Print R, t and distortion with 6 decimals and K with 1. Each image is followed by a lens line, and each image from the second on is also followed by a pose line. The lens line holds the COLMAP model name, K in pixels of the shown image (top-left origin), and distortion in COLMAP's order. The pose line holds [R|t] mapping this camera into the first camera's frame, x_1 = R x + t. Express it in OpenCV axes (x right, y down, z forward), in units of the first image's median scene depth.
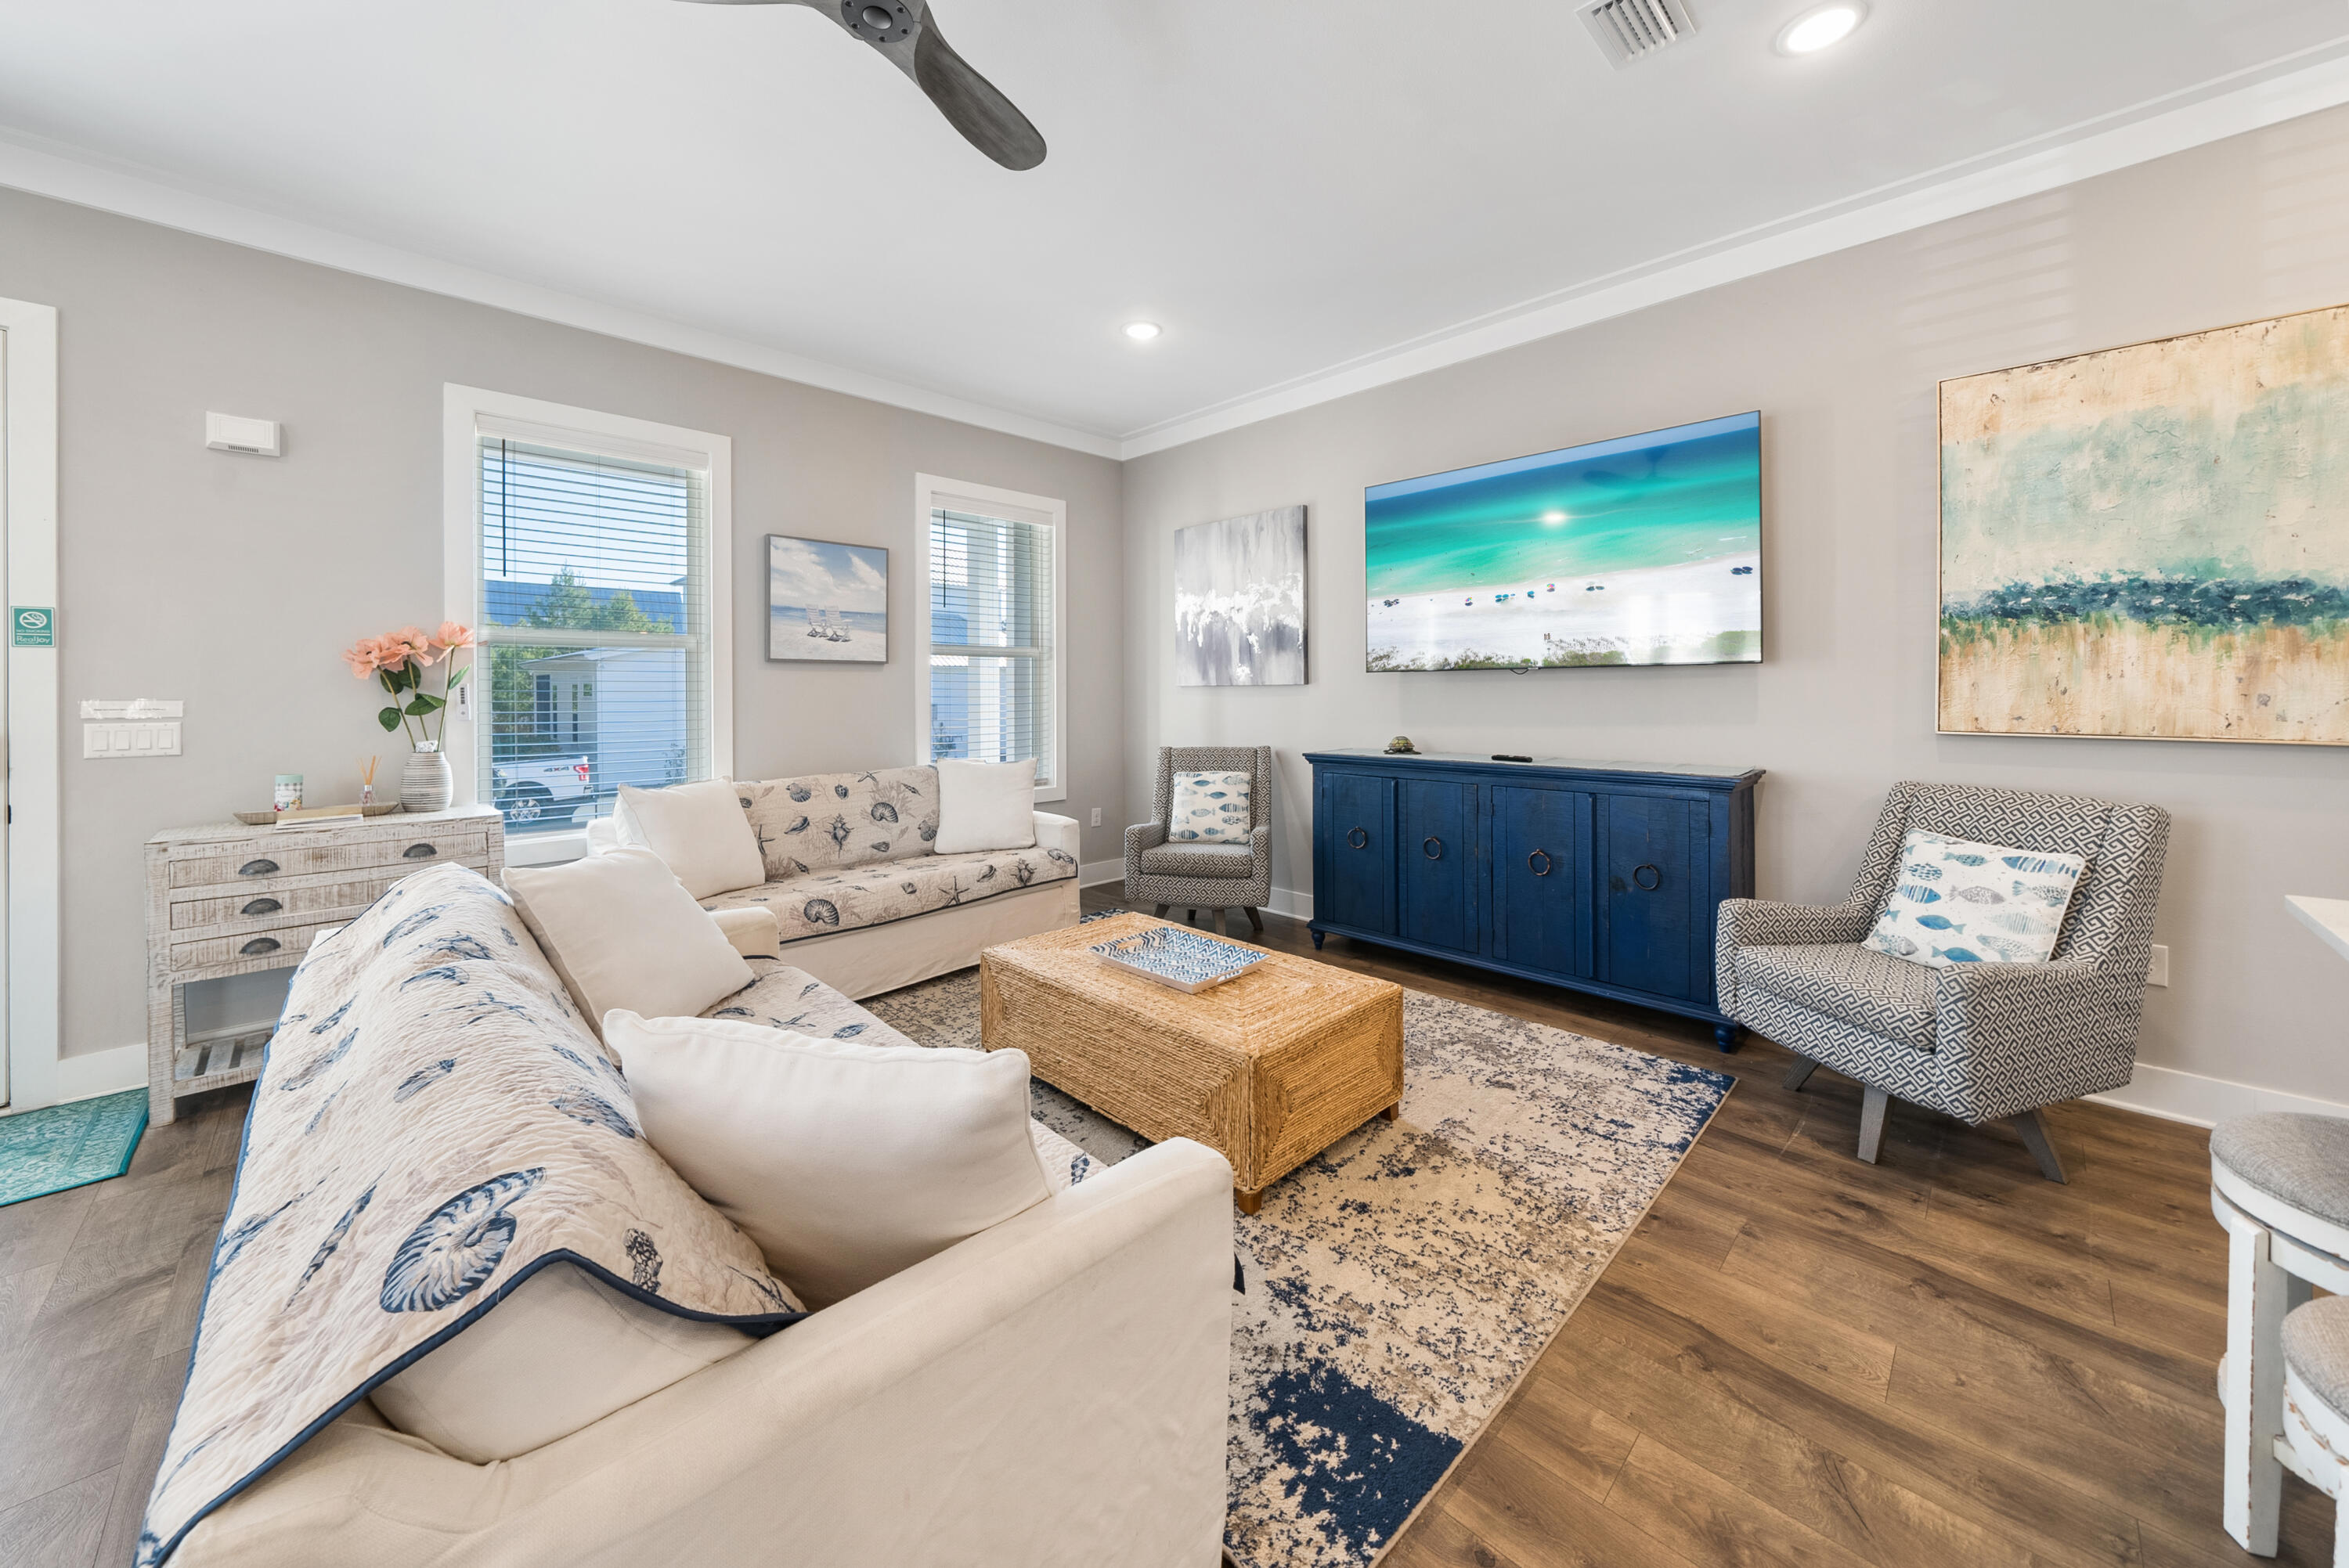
lens RADIAL K [[845.6, 0, 1149.6], [0, 845.6, 687.3], [0, 0, 1]] dist [-0.006769, 0.000173]
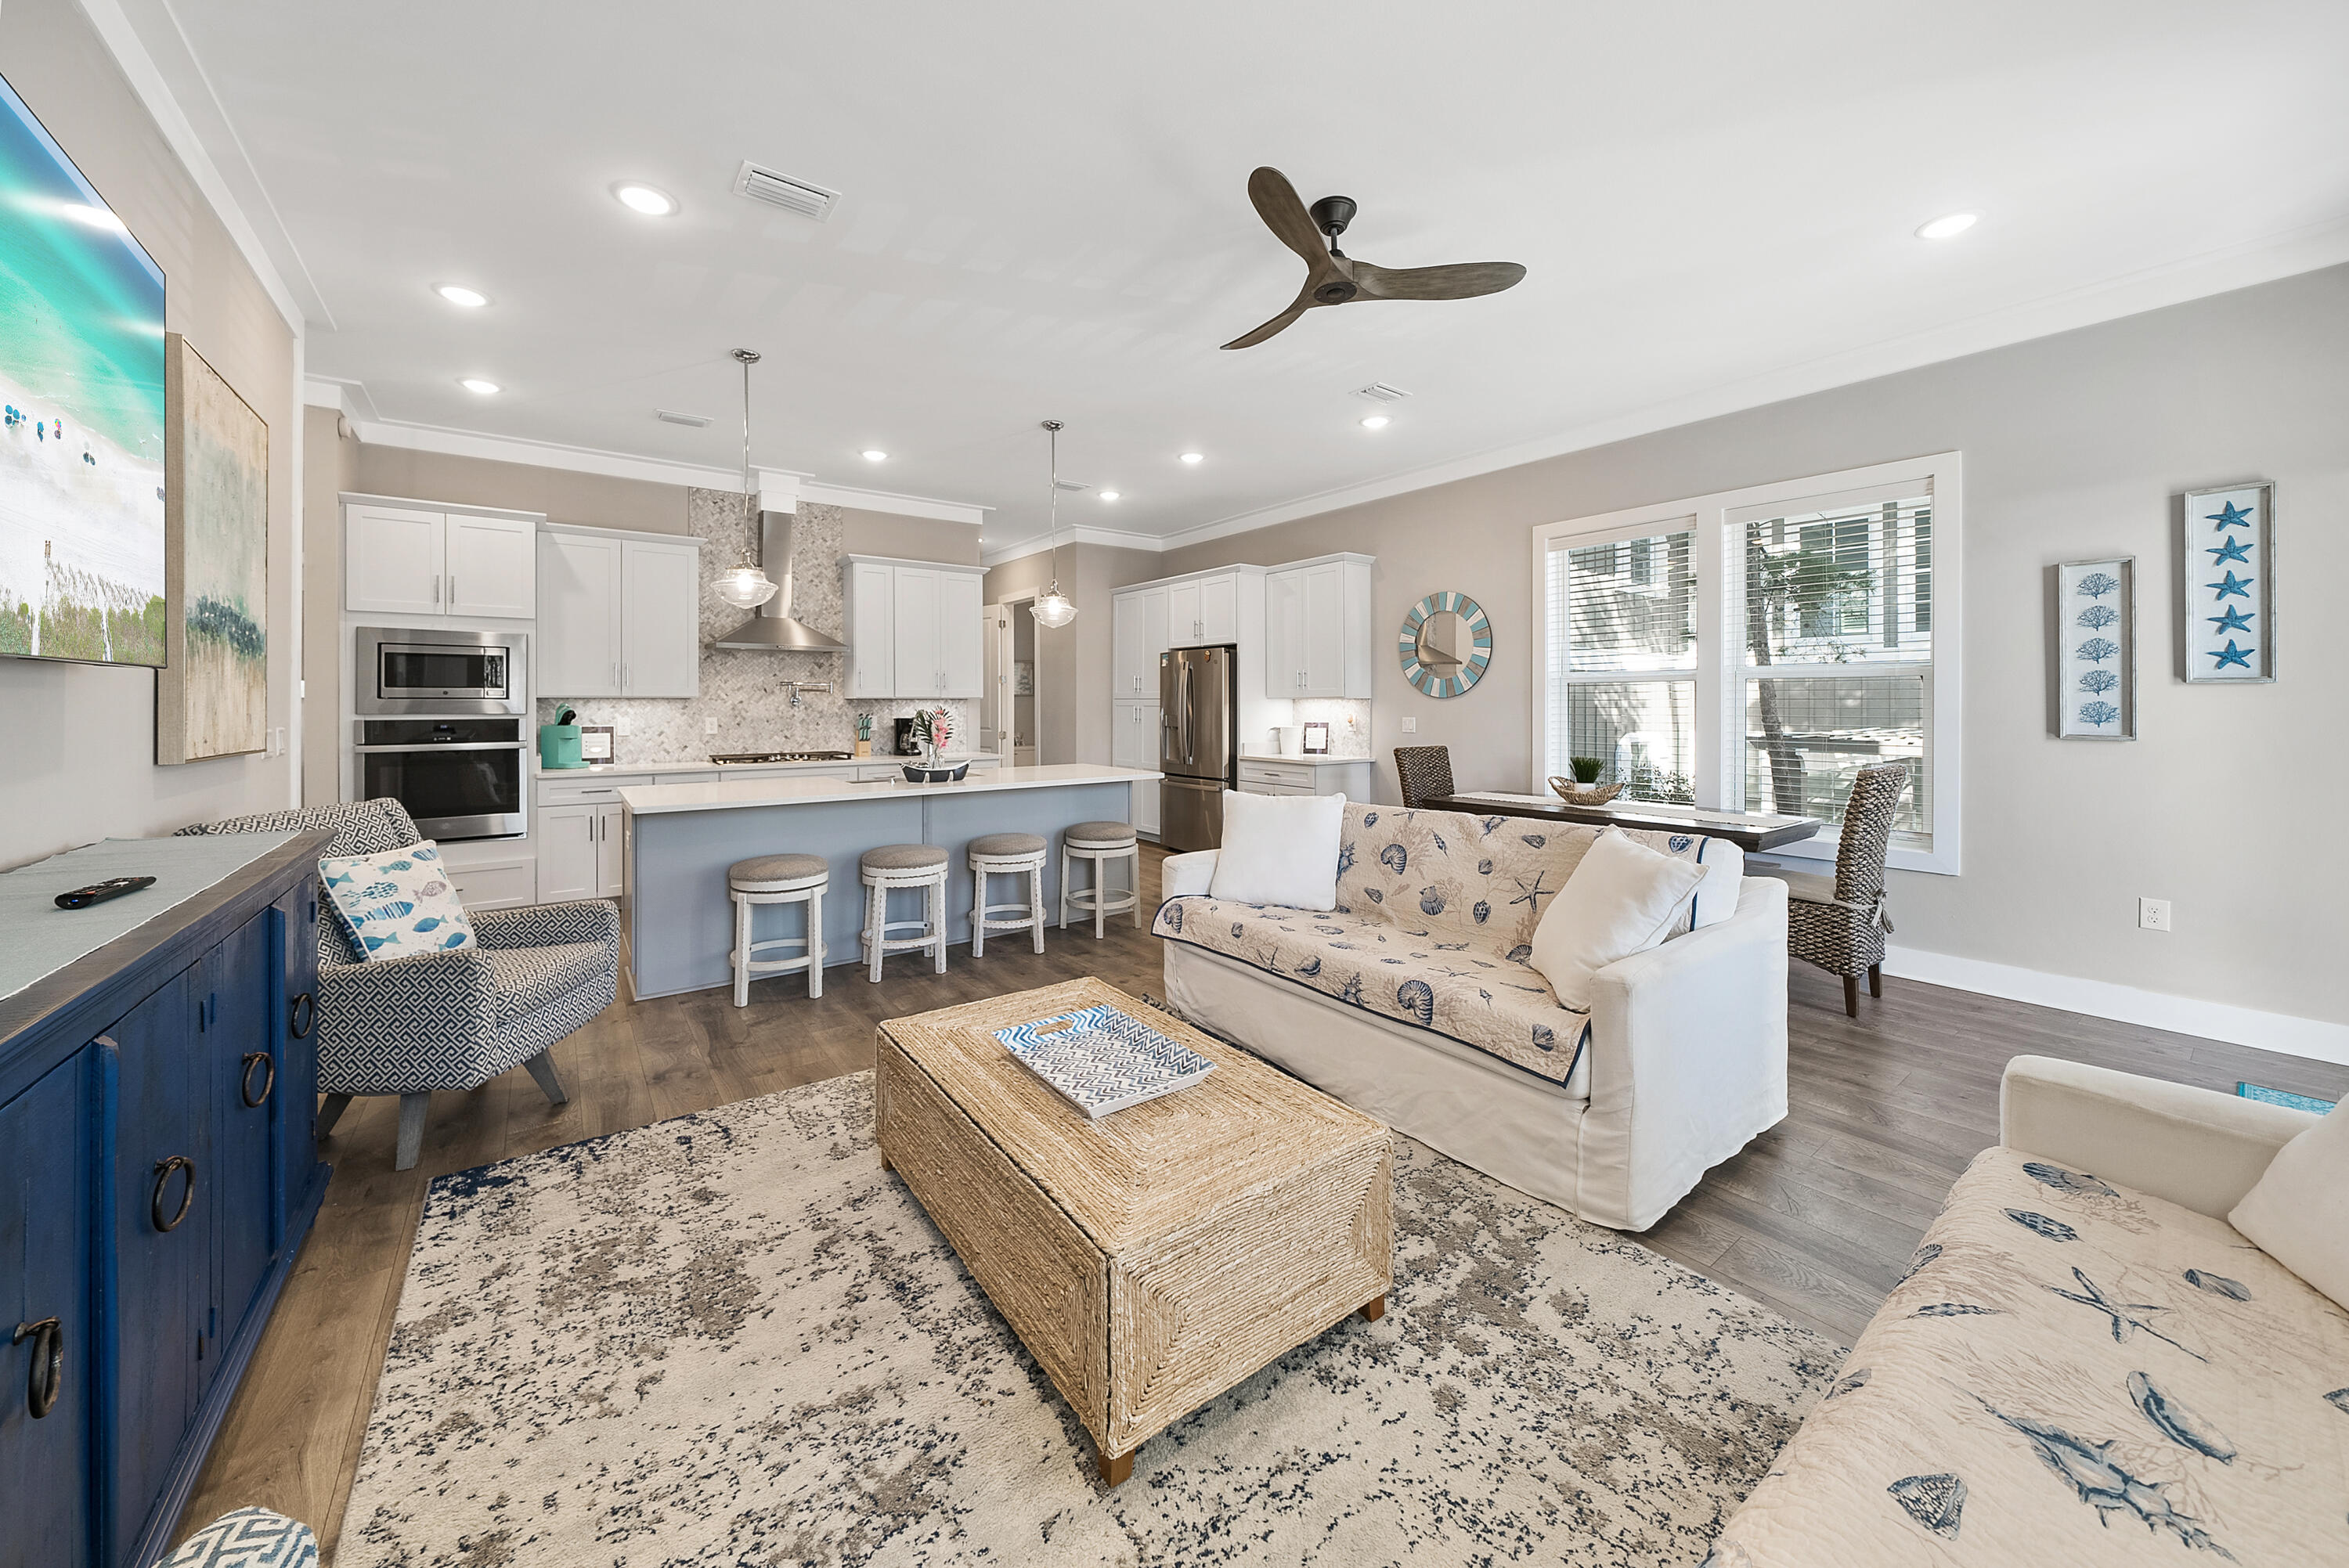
lens RADIAL K [[845.6, 0, 1152.1], [0, 845.6, 707.9], [0, 0, 1]] dist [-0.006769, 0.000173]
pose [[-0.990560, 0.006721, 0.136912, -0.109178], [0.007022, 0.999974, 0.001715, 0.004447], [-0.136897, 0.002660, -0.990582, 1.562450]]
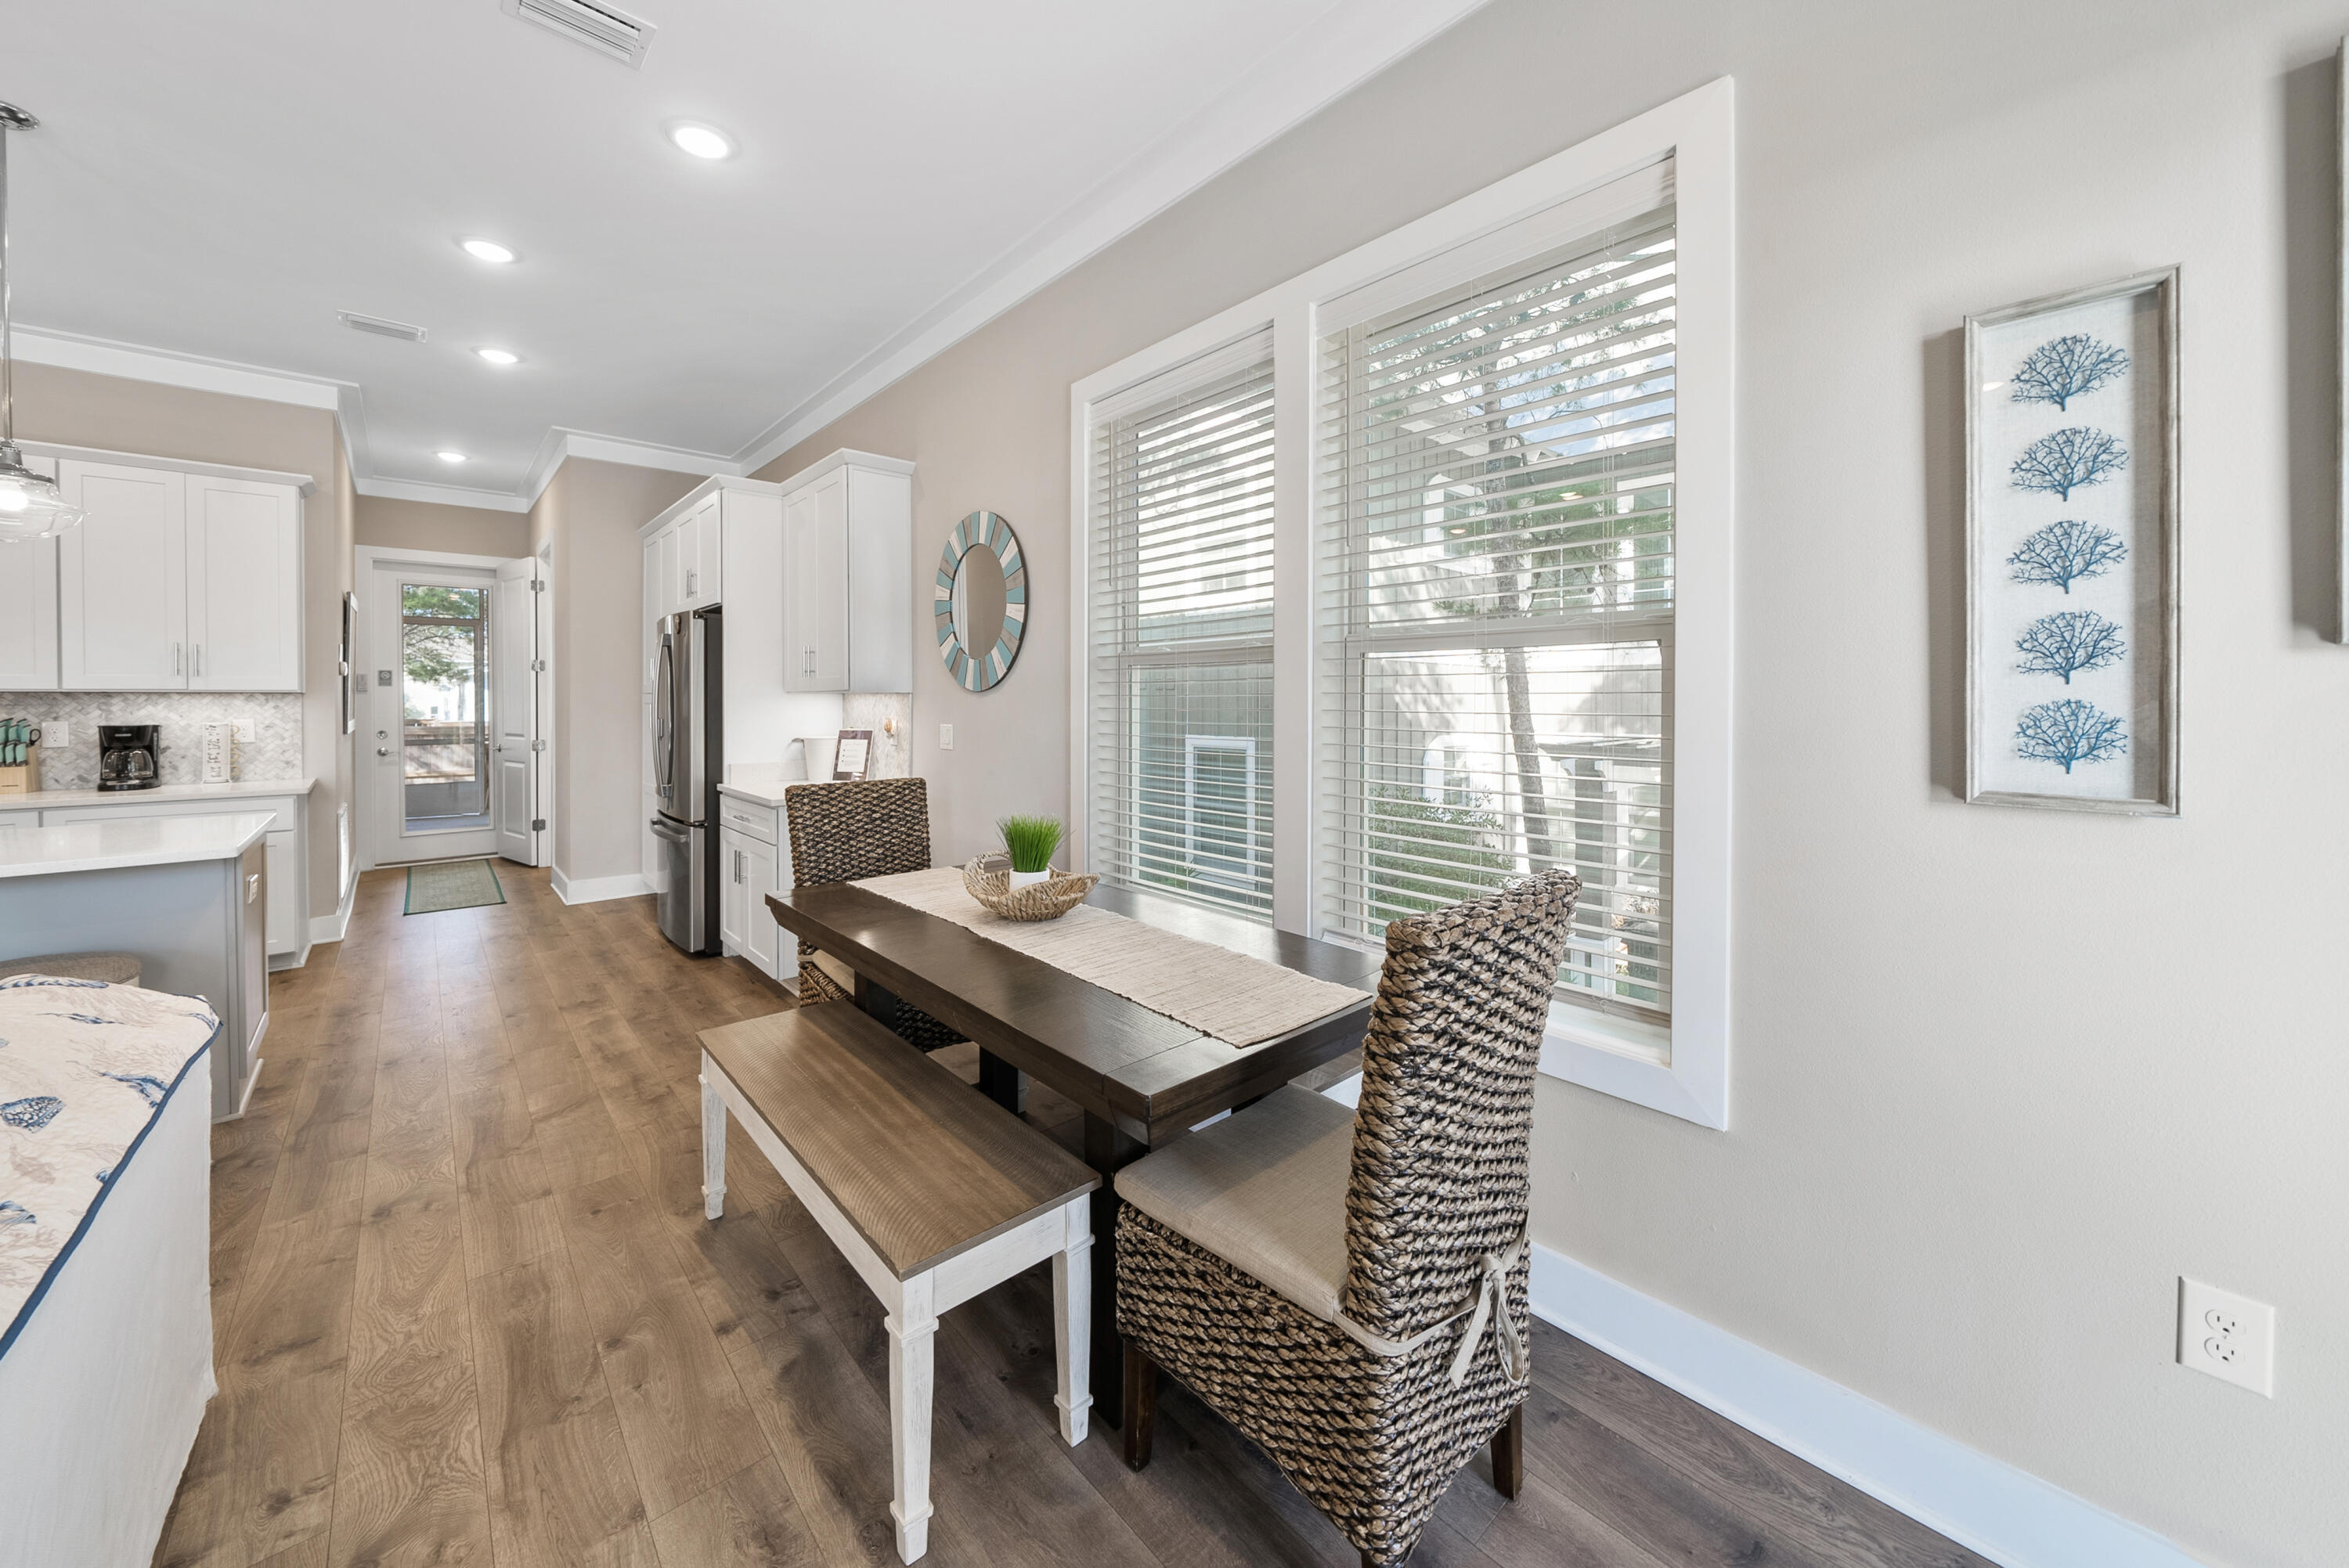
lens RADIAL K [[845.6, 0, 1165.9], [0, 845.6, 708.9], [0, 0, 1]] dist [-0.006769, 0.000173]
pose [[-0.999613, 0.005547, 0.027248, -0.798372], [0.005750, 0.999956, 0.007397, 0.005393], [-0.027206, 0.007551, -0.999601, 0.680925]]
